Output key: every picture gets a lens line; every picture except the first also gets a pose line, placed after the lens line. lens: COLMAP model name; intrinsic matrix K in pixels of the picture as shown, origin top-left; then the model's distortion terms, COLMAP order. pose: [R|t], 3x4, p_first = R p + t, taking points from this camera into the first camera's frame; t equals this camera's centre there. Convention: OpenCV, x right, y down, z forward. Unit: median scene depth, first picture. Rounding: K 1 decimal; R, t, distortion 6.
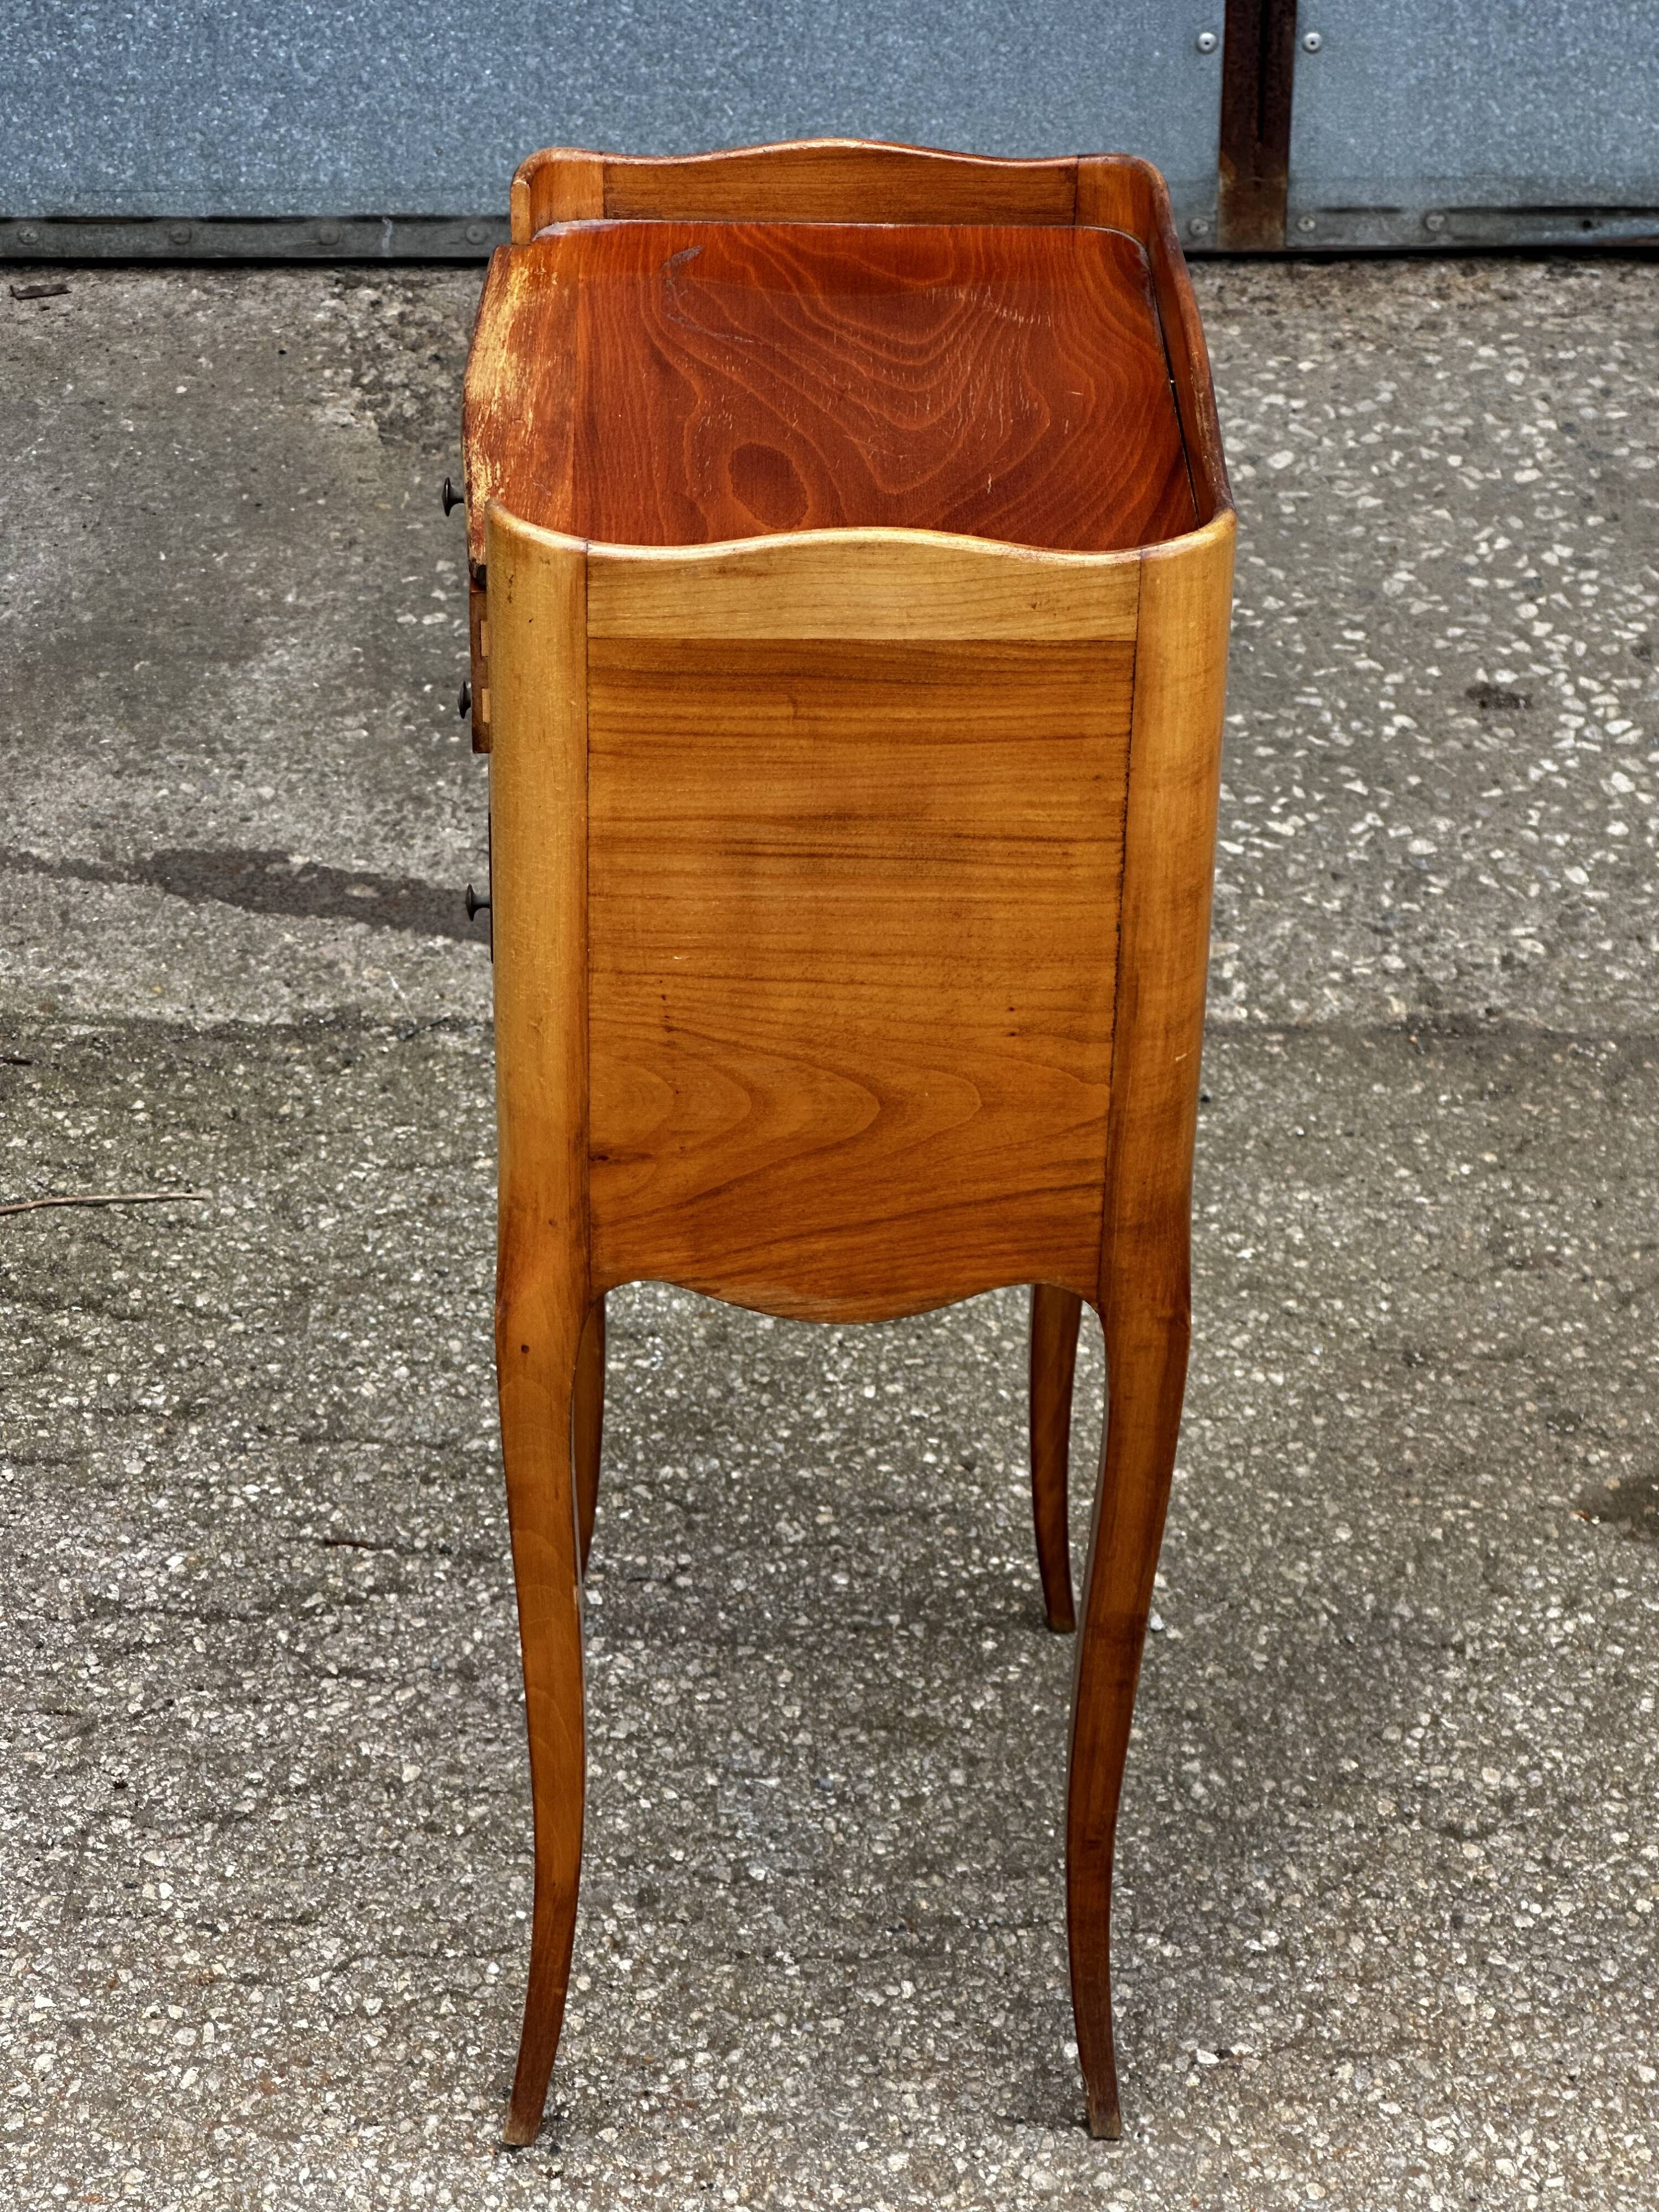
lens RADIAL K [[4924.4, 0, 837.3], [0, 4924.4, 1075.8], [0, 0, 1]] dist [0.110027, 1.392364]
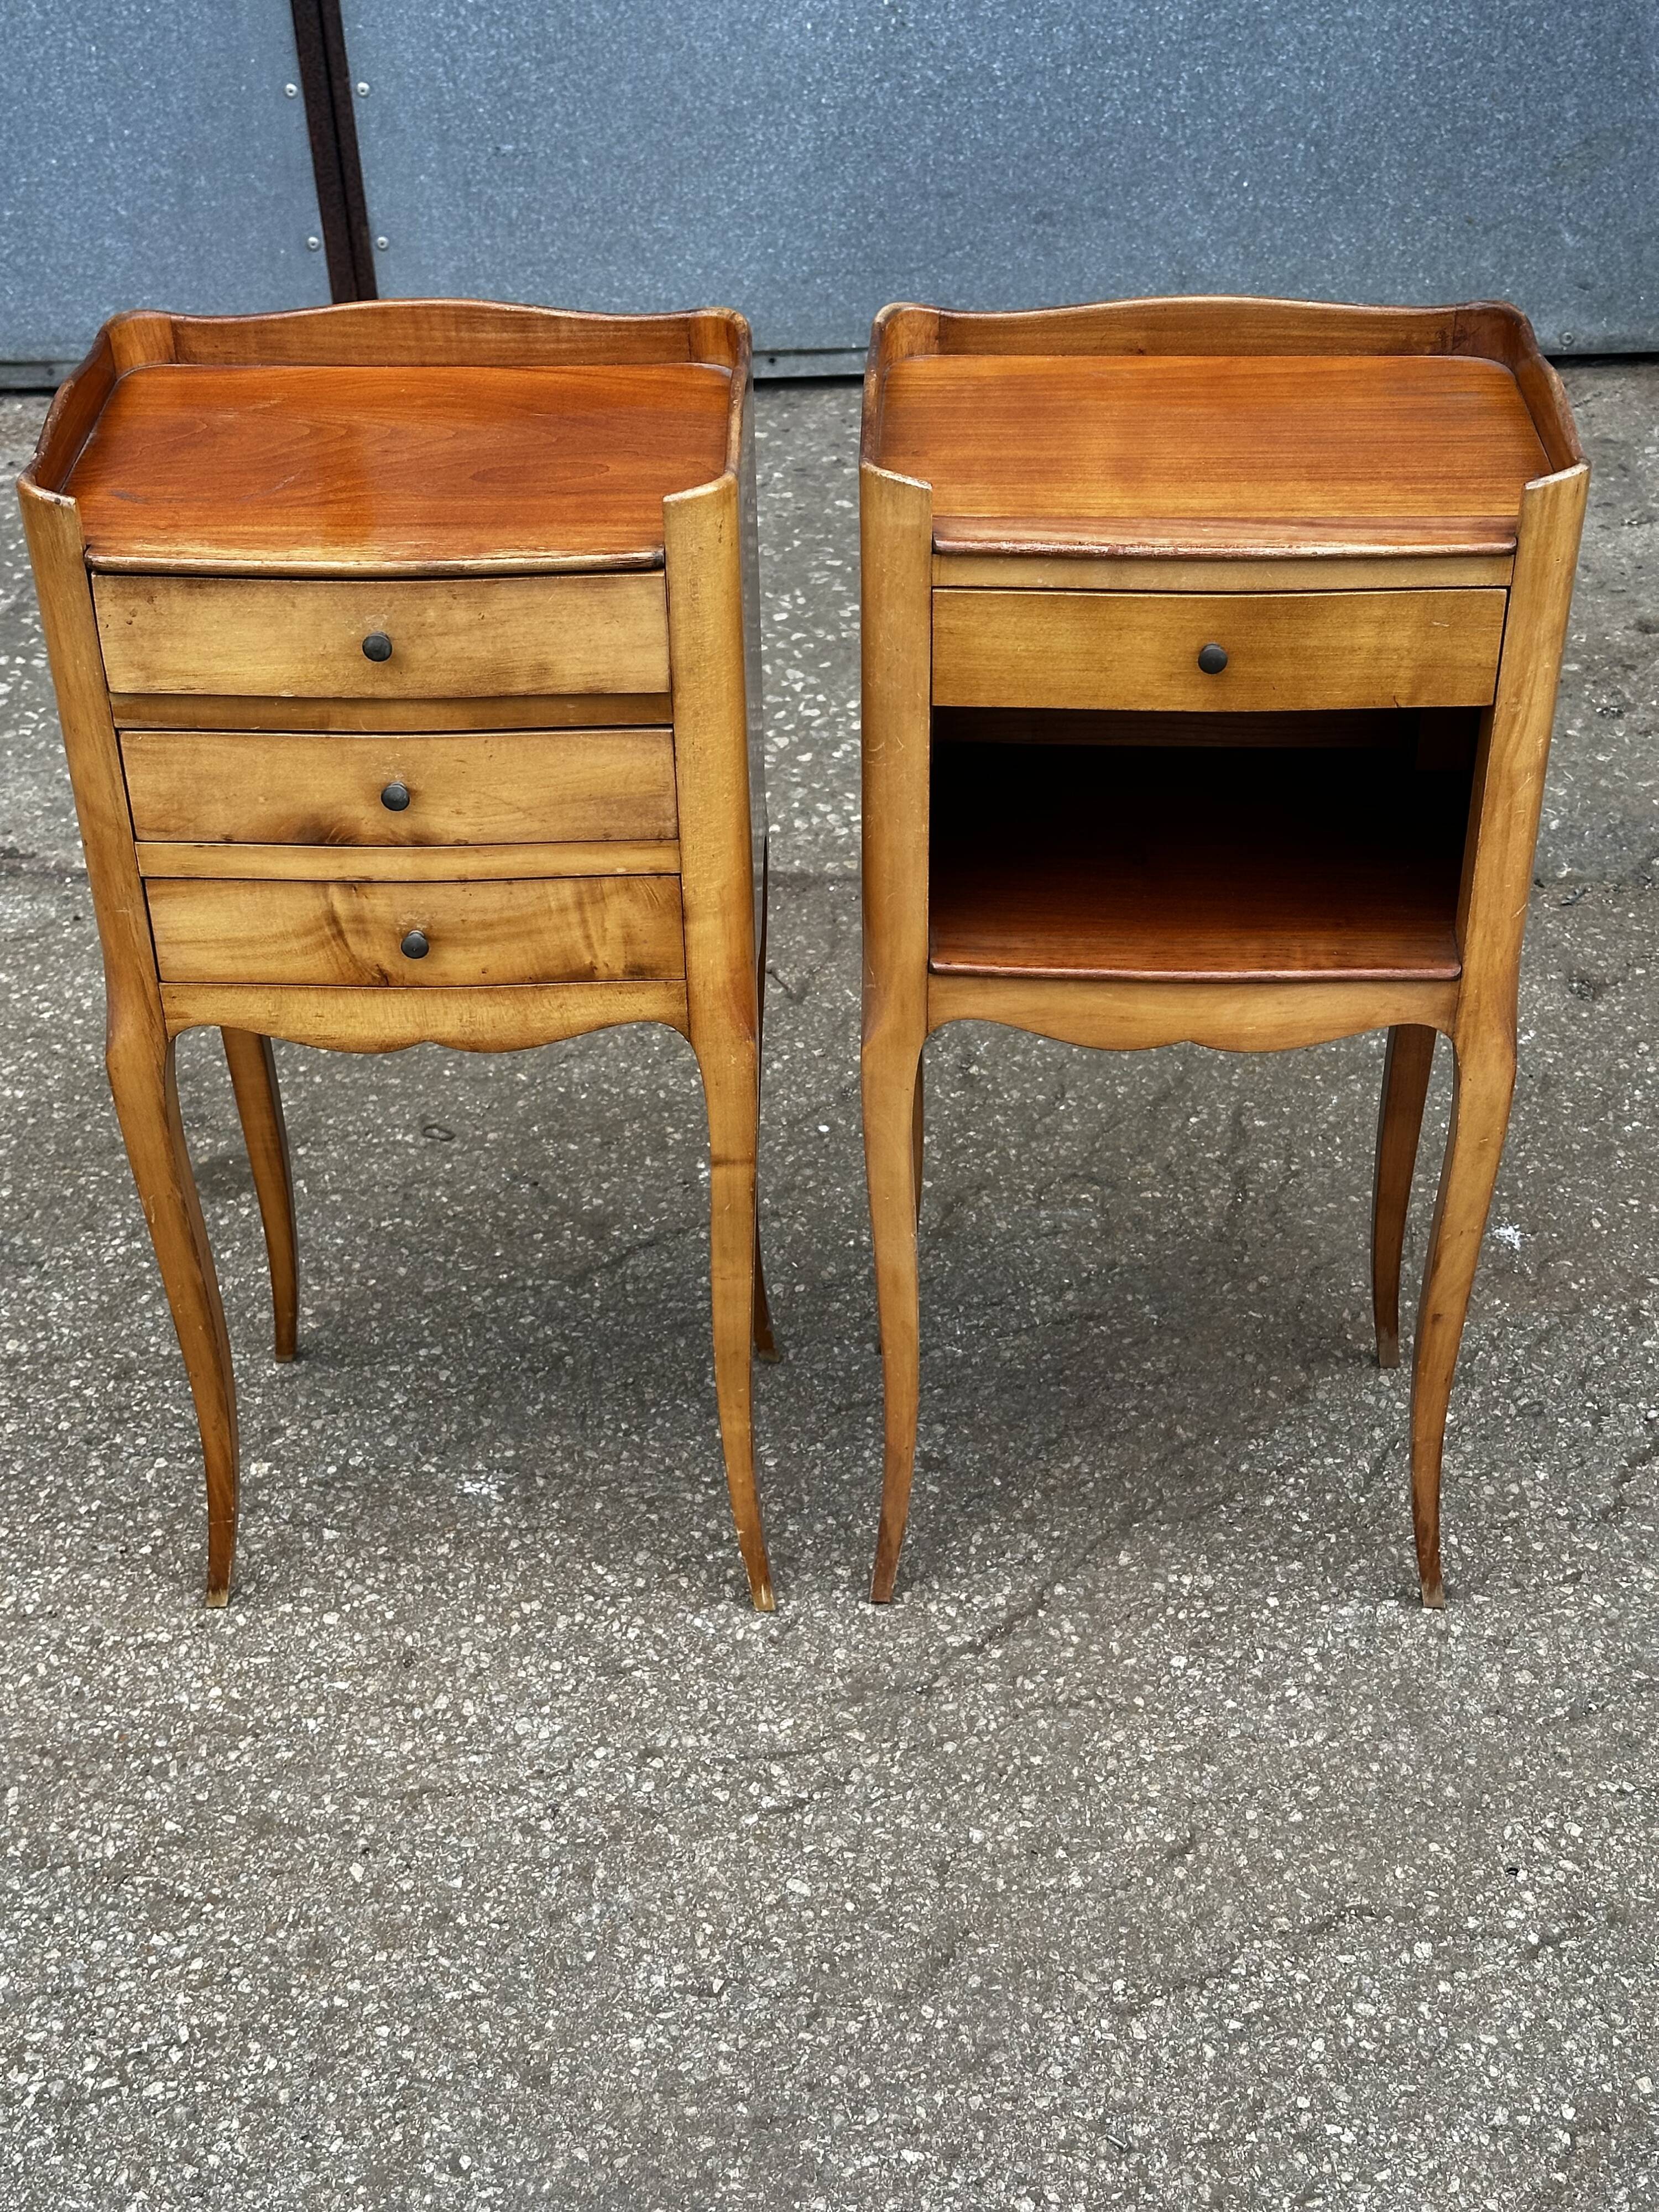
lens RADIAL K [[3056.4, 0, 818.1], [0, 3056.4, 1111.6], [0, 0, 1]] dist [0.128566, 0.065288]
pose [[0.998306, -0.002638, -0.058115, 0.436498], [0.004703, 0.999361, 0.035441, 0.038495], [0.057984, -0.035654, 0.997681, 0.079354]]
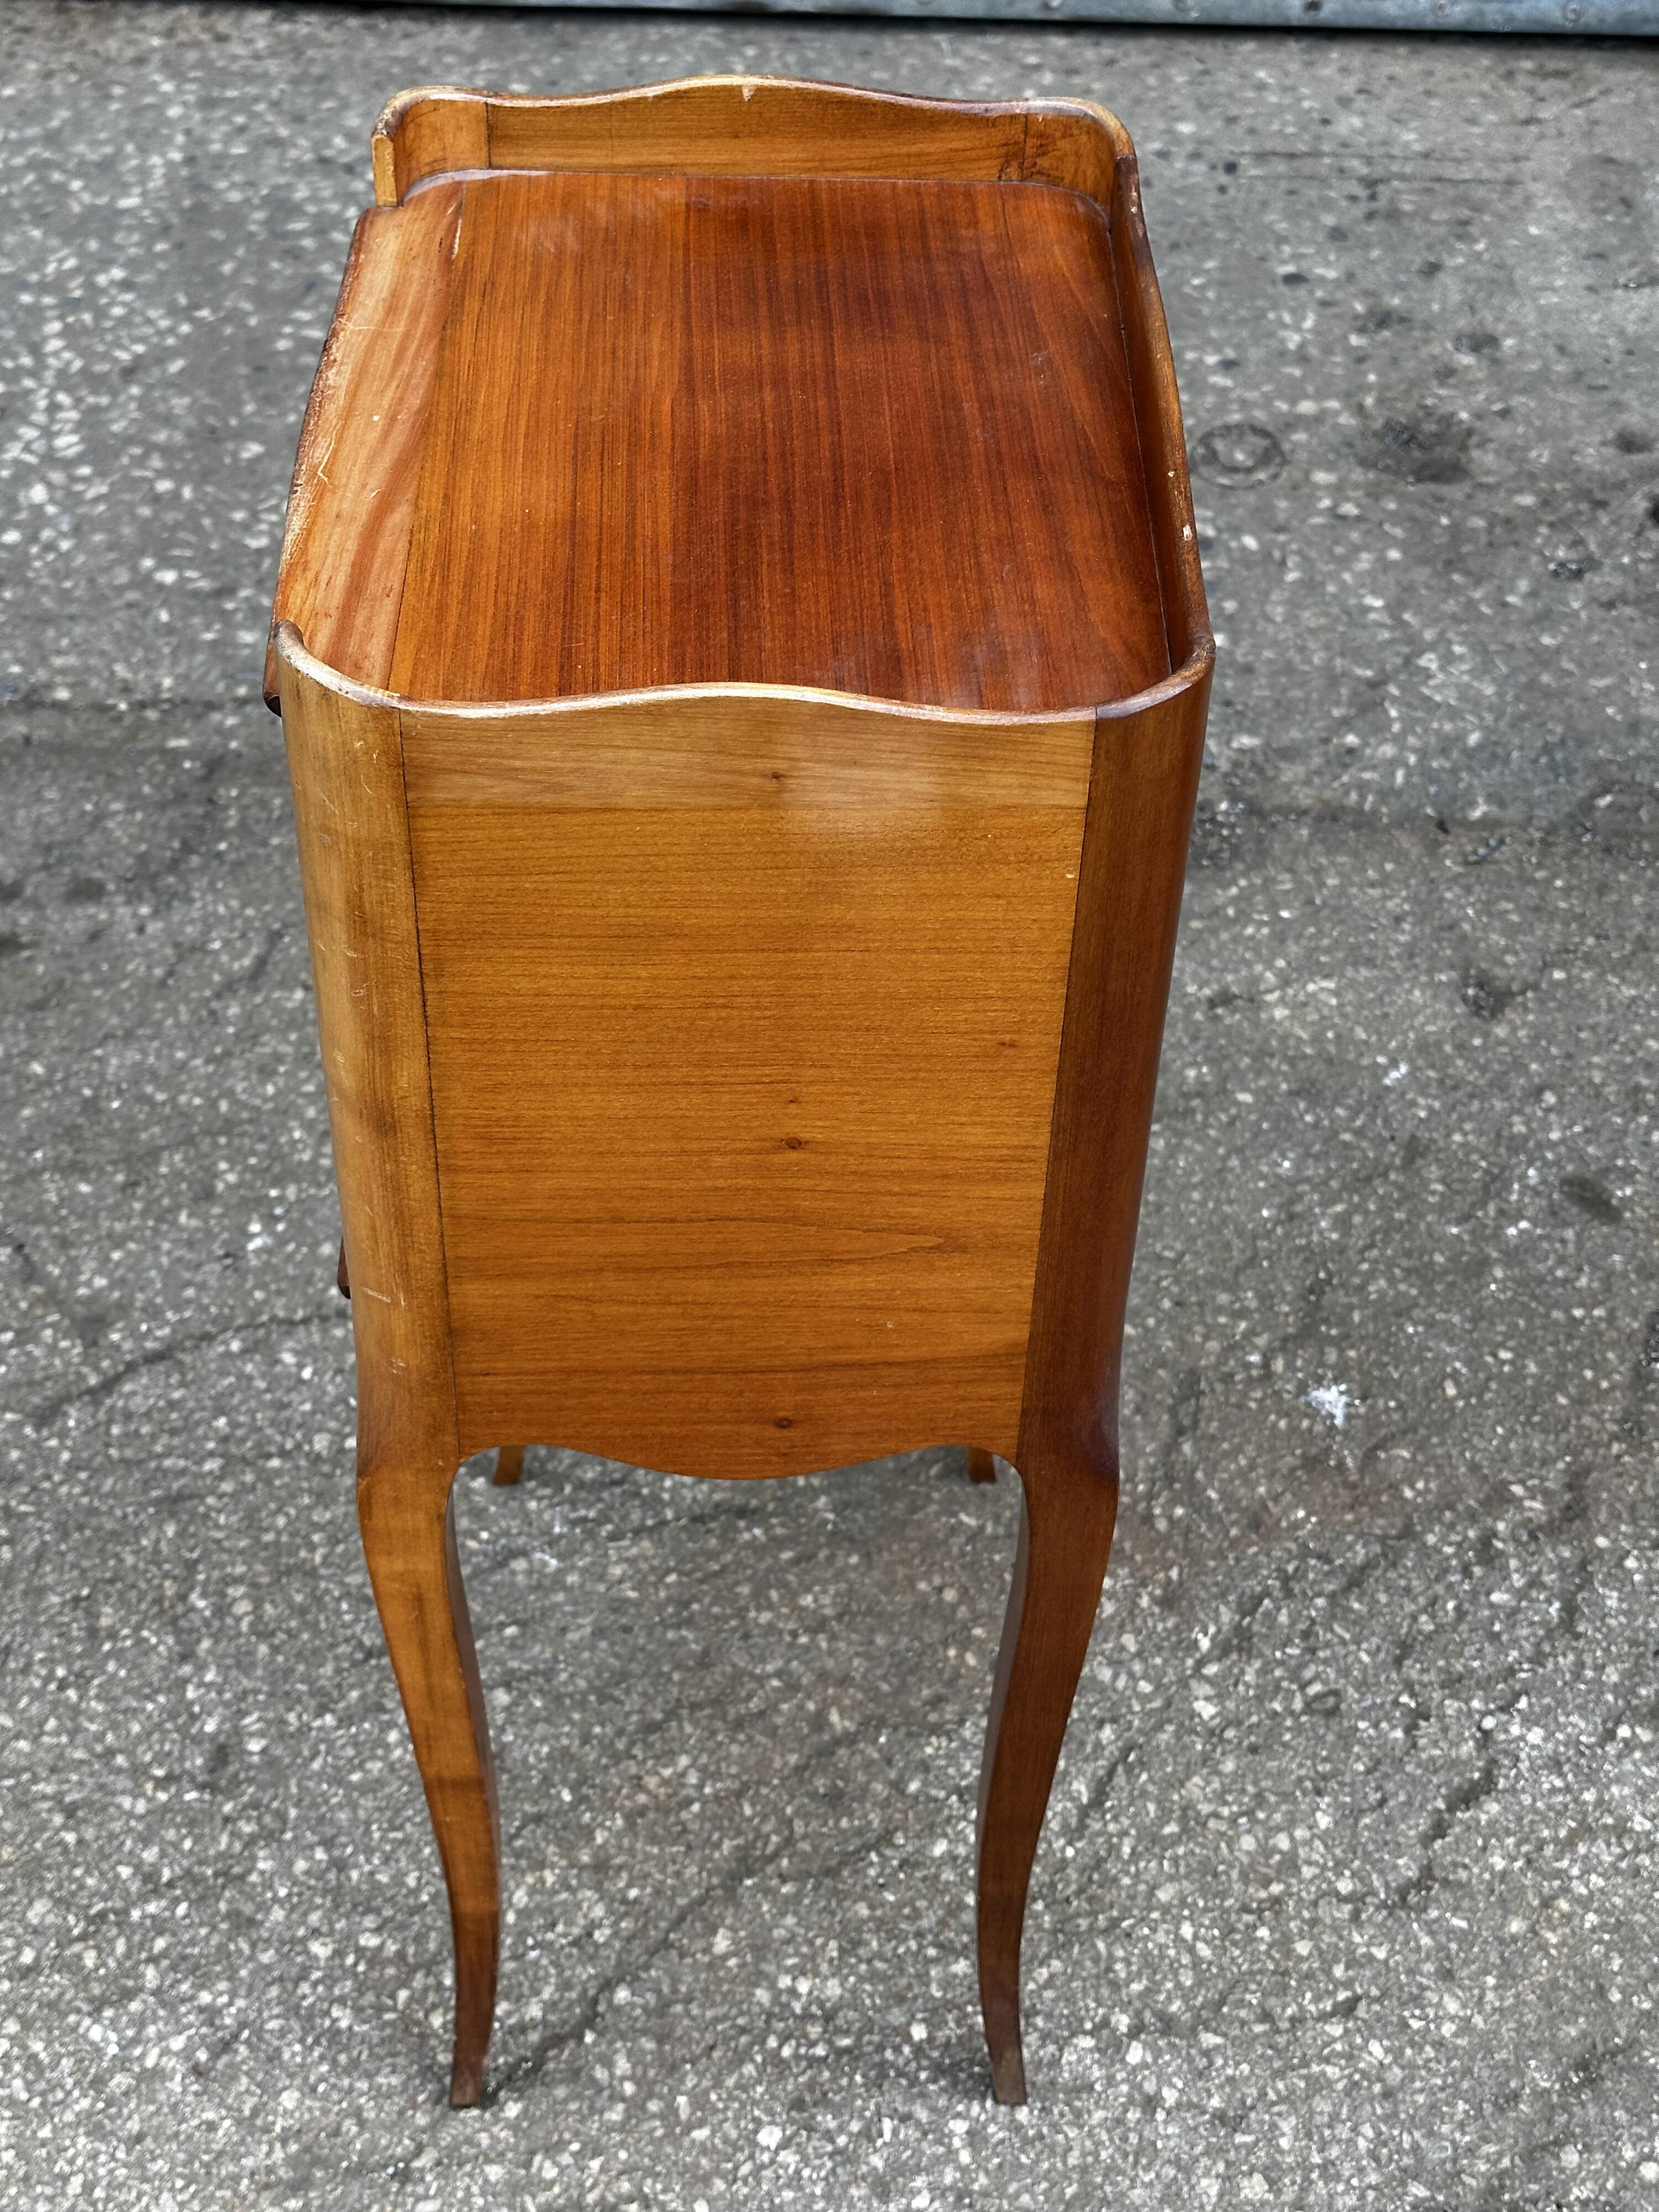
lens RADIAL K [[3034.8, 0, 824.9], [0, 3034.8, 1140.0], [0, 0, 1]] dist [0.186492, -0.398618]
pose [[0.997112, 0.053900, -0.053505, 0.516416], [-0.042220, 0.979005, 0.199416, -0.083816], [0.063130, -0.196581, 0.978453, 0.375858]]
